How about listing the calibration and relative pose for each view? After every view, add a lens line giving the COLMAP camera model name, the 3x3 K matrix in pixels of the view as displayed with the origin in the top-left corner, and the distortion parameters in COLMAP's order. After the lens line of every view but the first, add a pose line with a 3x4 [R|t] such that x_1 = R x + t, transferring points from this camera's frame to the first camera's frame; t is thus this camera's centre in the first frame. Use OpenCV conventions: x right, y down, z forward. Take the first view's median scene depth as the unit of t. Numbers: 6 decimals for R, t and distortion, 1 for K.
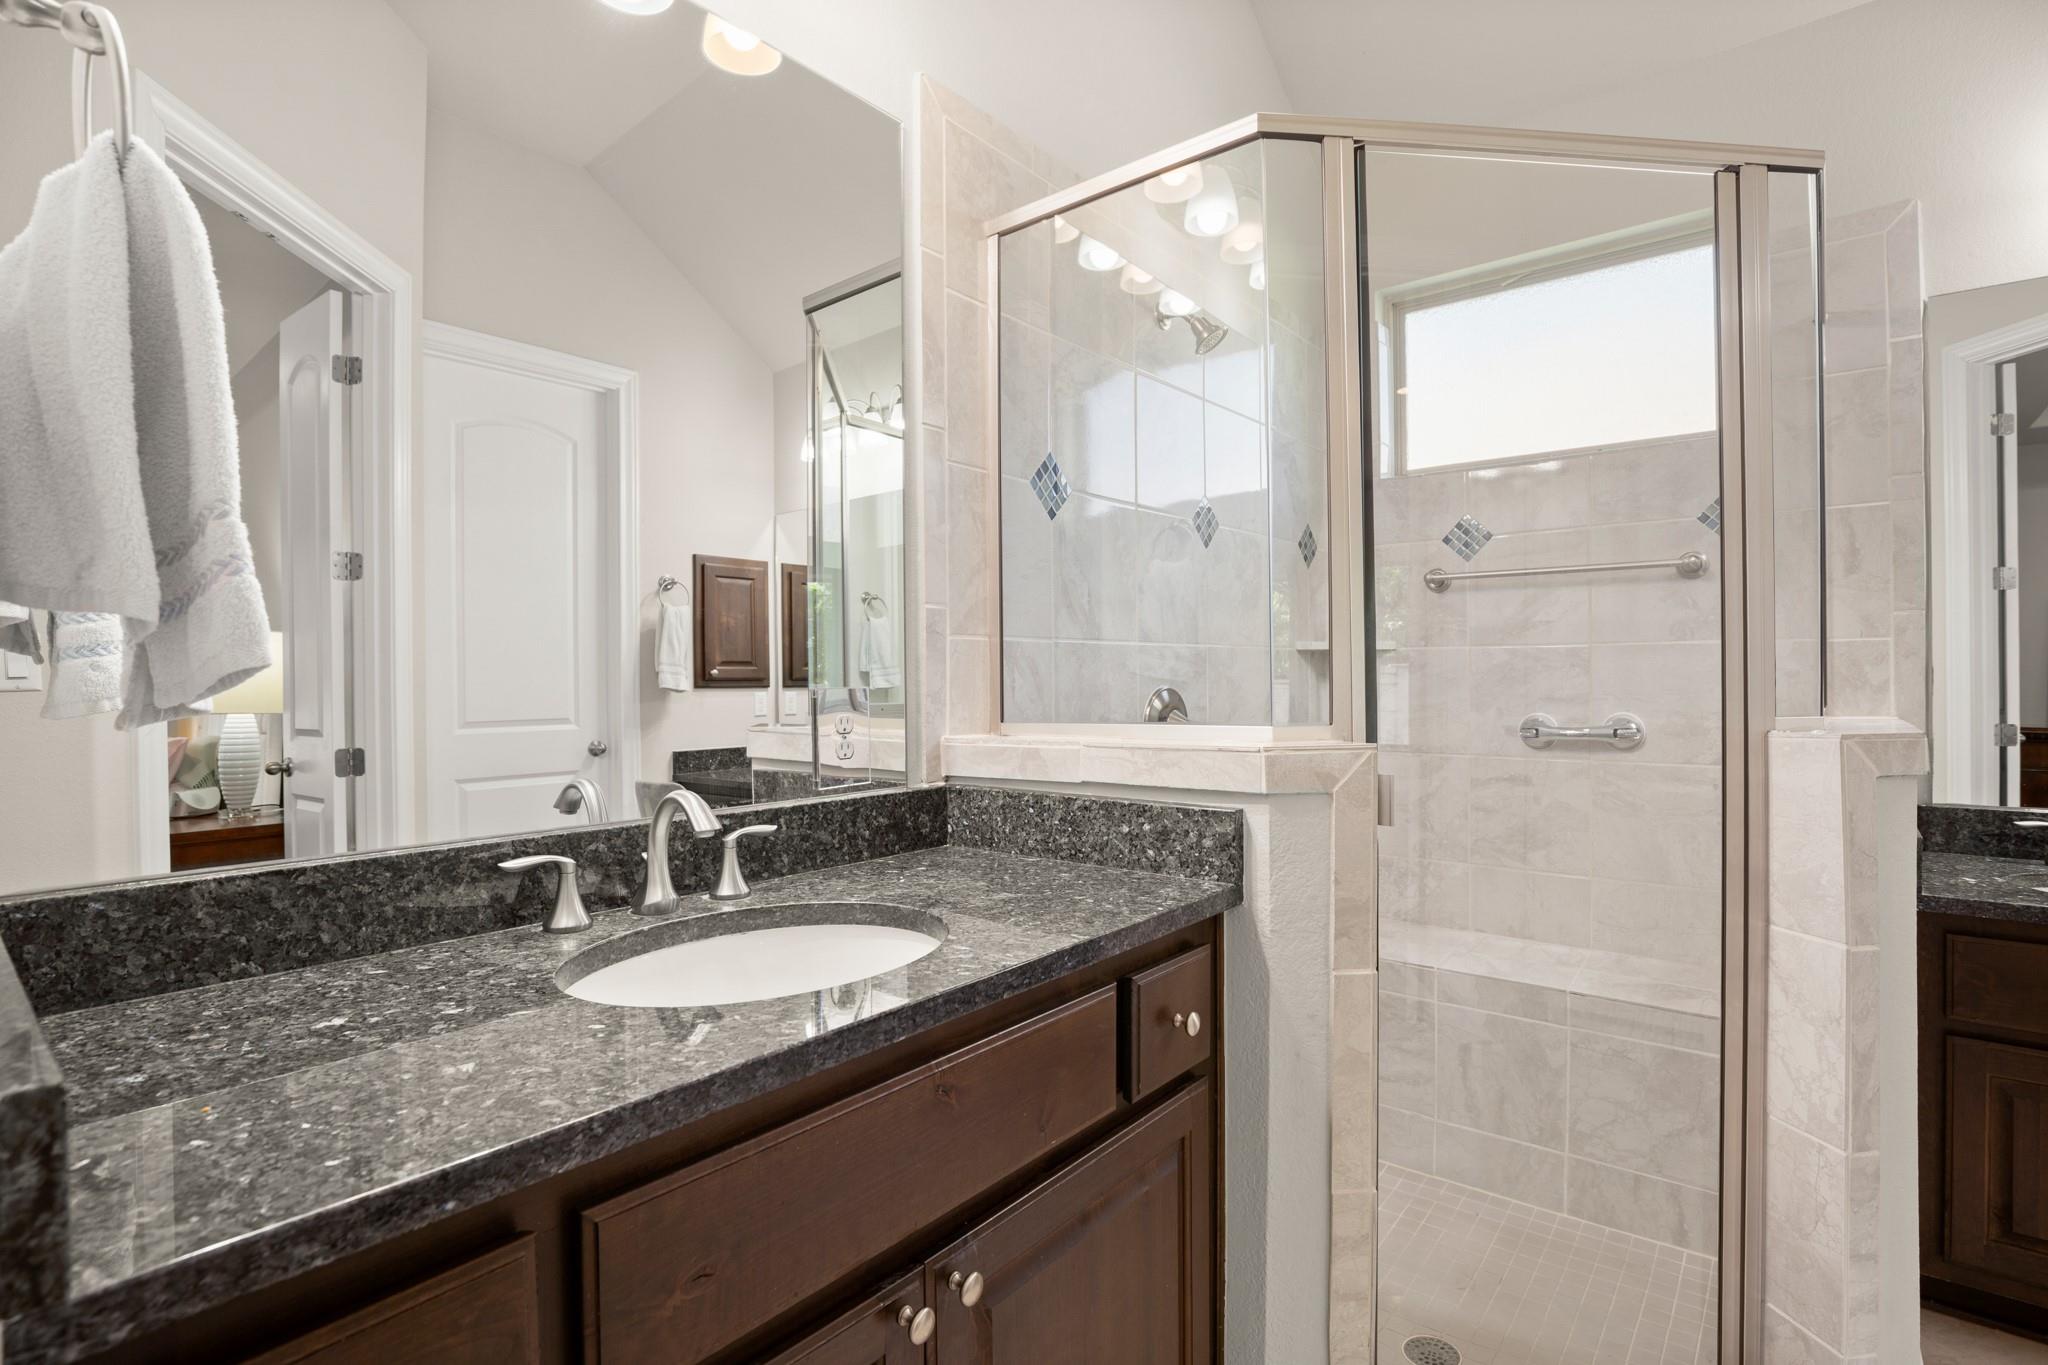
lens RADIAL K [[991.1, 0, 1027.9], [0, 991.1, 680.4], [0, 0, 1]] dist [-0.019965, 0.001205]
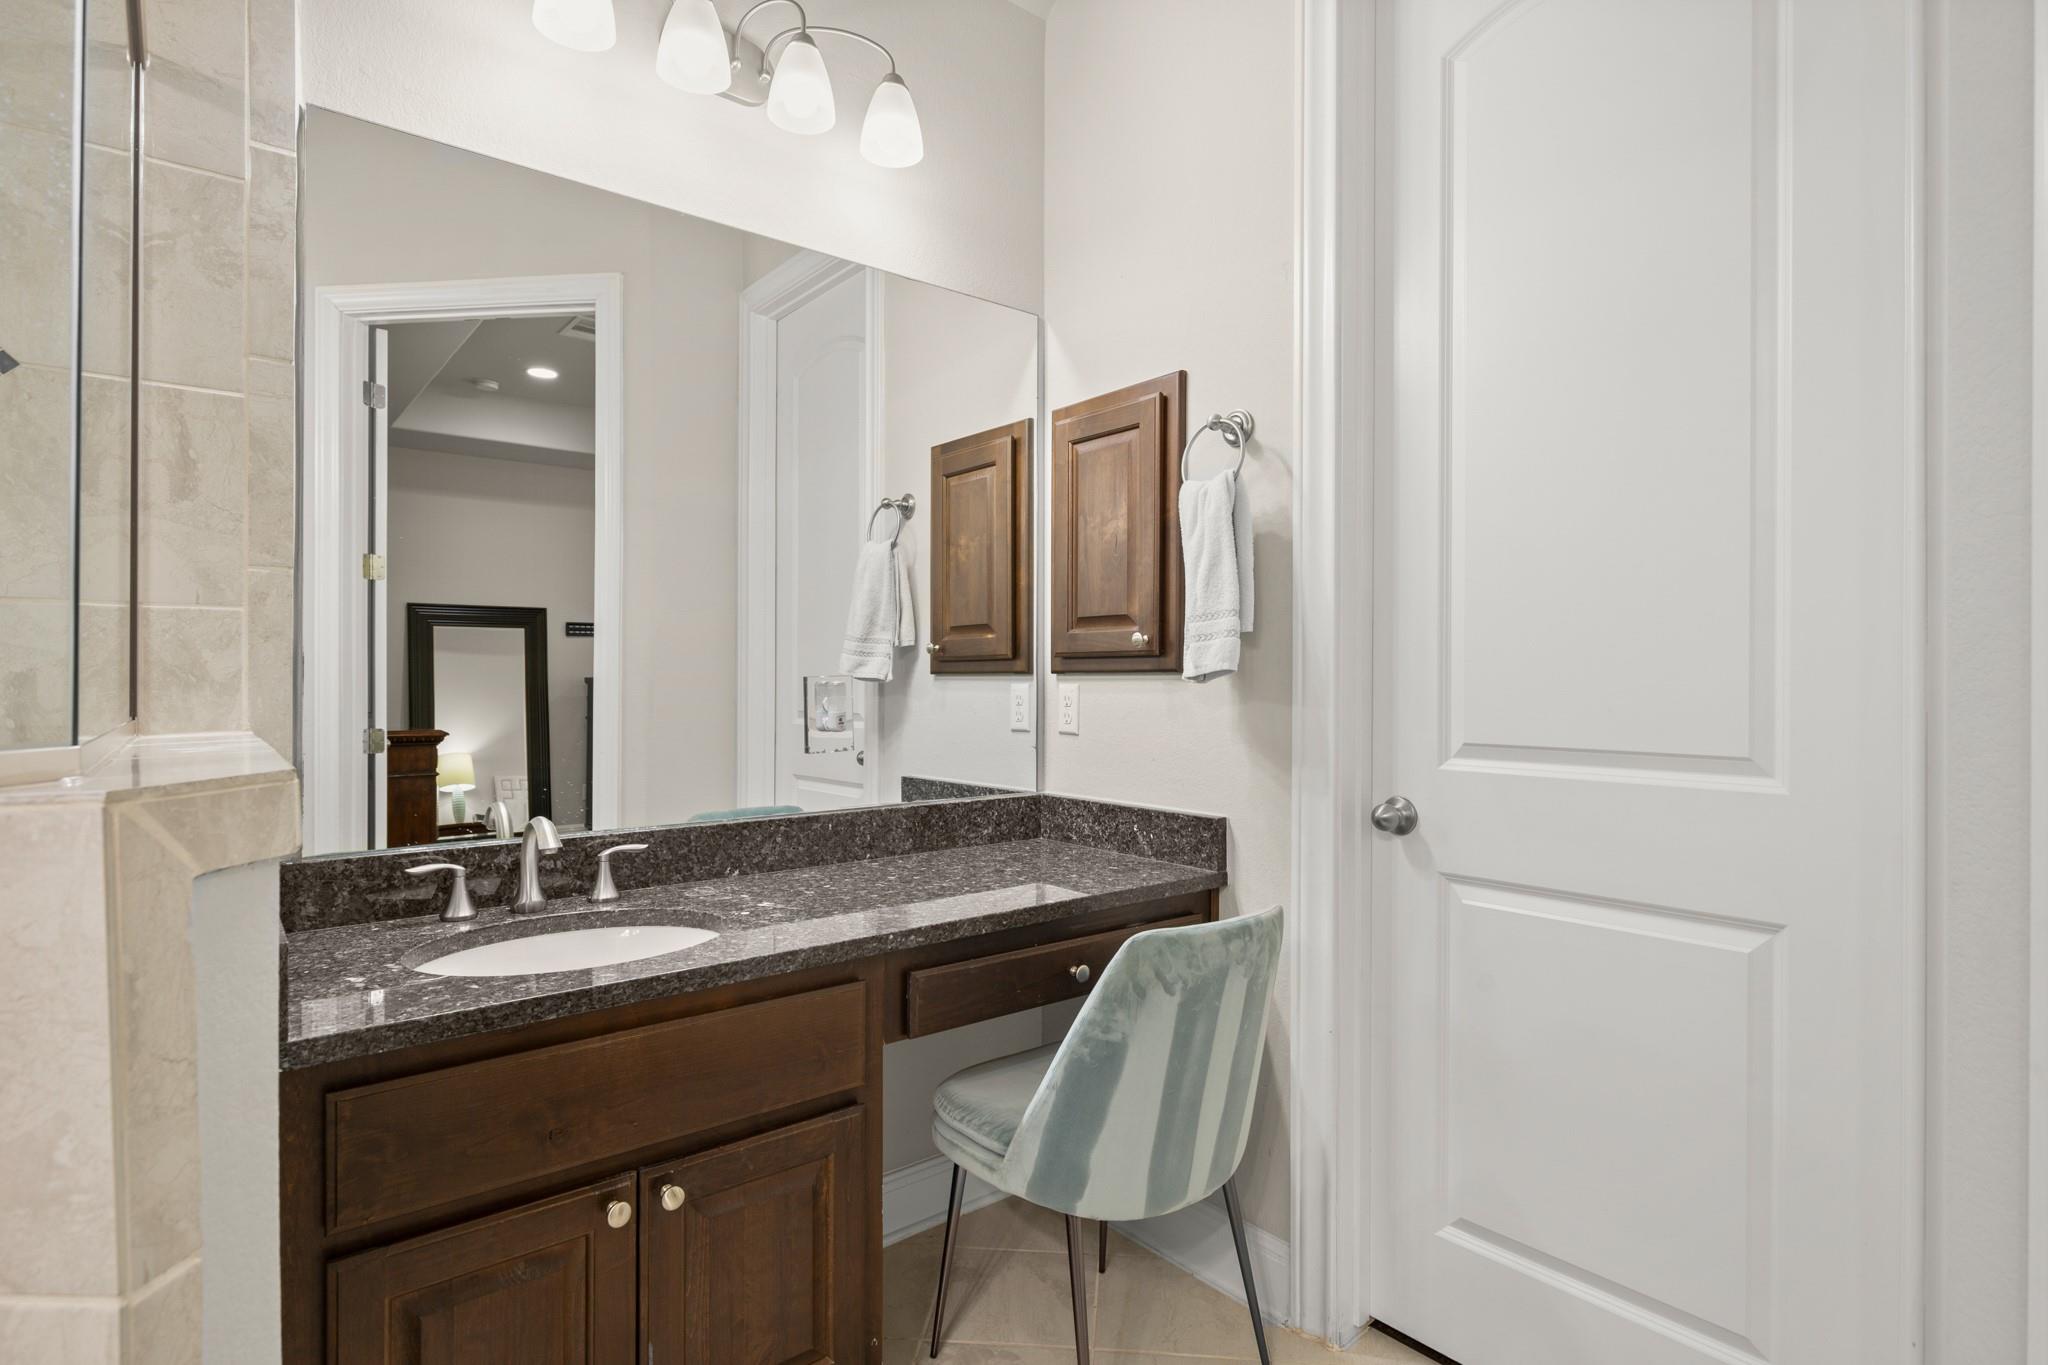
lens RADIAL K [[1022.6, 0, 1030.4], [0, 1022.6, 681.4], [0, 0, 1]] dist [-0.002351, -0.001227]
pose [[0.197383, 0.006302, 0.980306, 0.331686], [-0.004225, 0.999976, -0.005578, 0.006312], [-0.980317, -0.003041, 0.197404, 0.363653]]
